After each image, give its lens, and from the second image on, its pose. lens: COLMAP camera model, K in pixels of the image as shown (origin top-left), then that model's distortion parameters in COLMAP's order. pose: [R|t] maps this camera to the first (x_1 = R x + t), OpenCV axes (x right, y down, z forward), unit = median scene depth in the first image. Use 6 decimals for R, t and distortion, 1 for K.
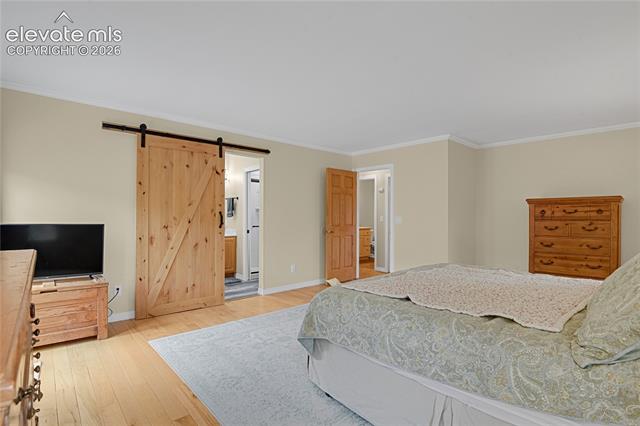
lens RADIAL K [[313.3, 0, 320.2], [0, 313.3, 208.4], [0, 0, 1]] dist [-0.017998, -0.002946]
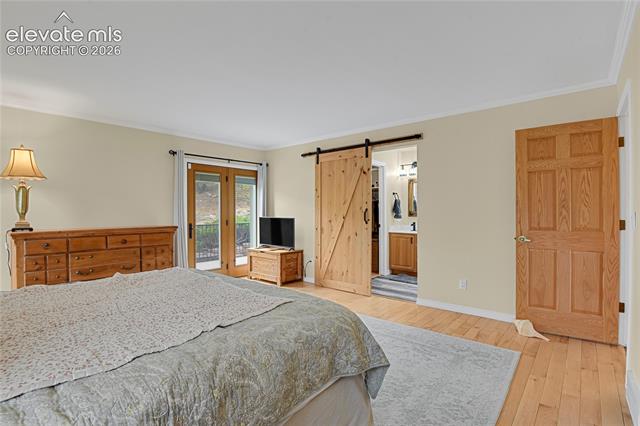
lens RADIAL K [[313.3, 0, 320.5], [0, 313.3, 211.3], [0, 0, 1]] dist [-0.017998, -0.002946]
pose [[0.124308, -0.005683, -0.992227, 0.721992], [0.029165, 0.999572, -0.002071, 0.017225], [0.991815, -0.028681, 0.124420, 0.712785]]
